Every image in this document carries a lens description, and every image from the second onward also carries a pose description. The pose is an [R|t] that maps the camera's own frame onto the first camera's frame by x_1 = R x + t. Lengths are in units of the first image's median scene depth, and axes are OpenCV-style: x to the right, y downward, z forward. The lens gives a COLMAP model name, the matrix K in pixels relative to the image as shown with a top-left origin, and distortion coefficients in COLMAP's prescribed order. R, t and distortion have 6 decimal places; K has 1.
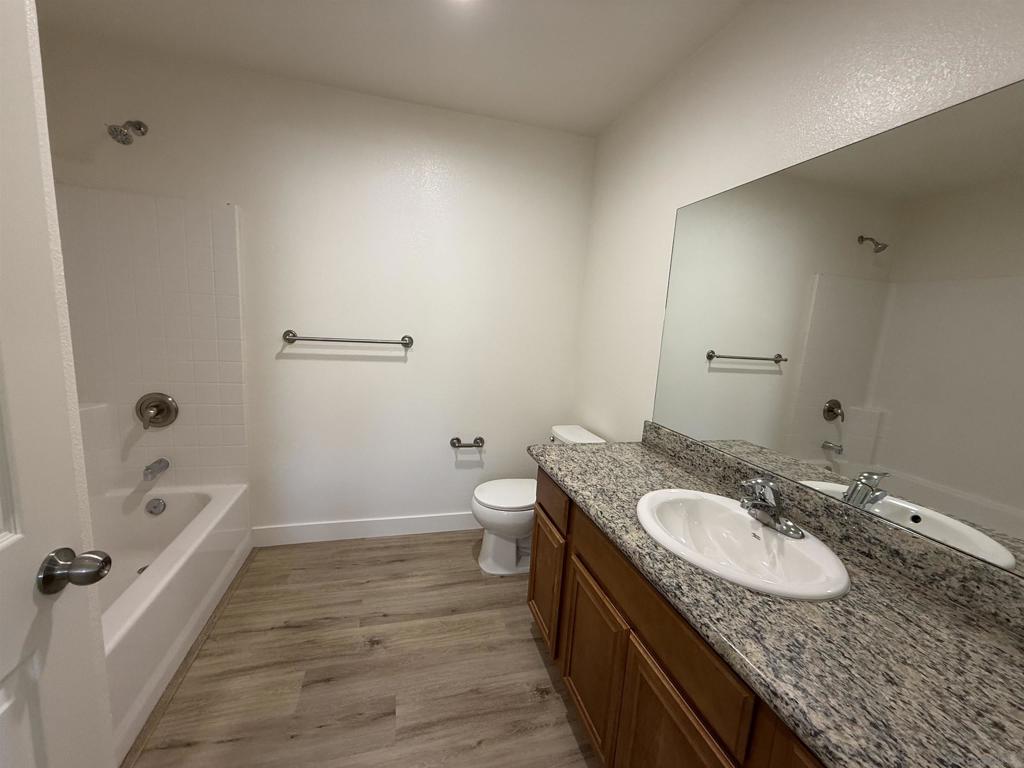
lens RADIAL K [[408.7, 0, 509.6], [0, 408.7, 382.6], [0, 0, 1]] dist [-0.000231, 0.000694]
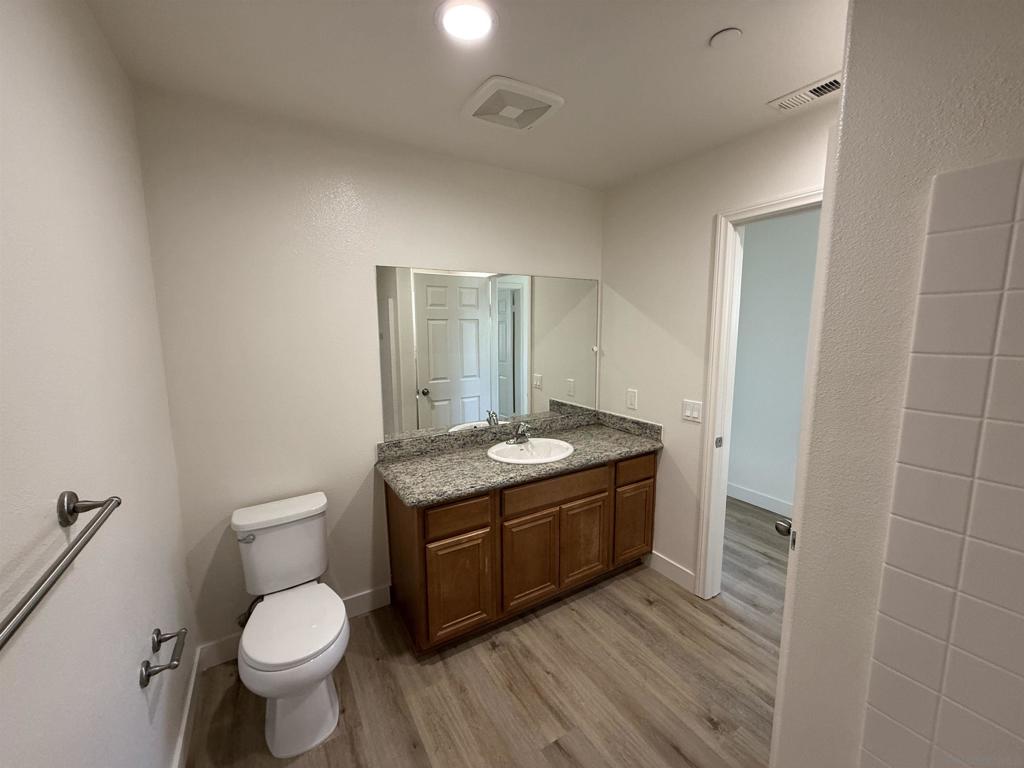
lens RADIAL K [[408.7, 0, 509.6], [0, 408.7, 385.3], [0, 0, 1]] dist [-0.000231, 0.000694]
pose [[-0.269918, -0.197401, 0.942432, -1.053617], [0.137026, 0.960924, 0.240520, -0.376582], [-0.953084, 0.194058, -0.232321, 1.144859]]
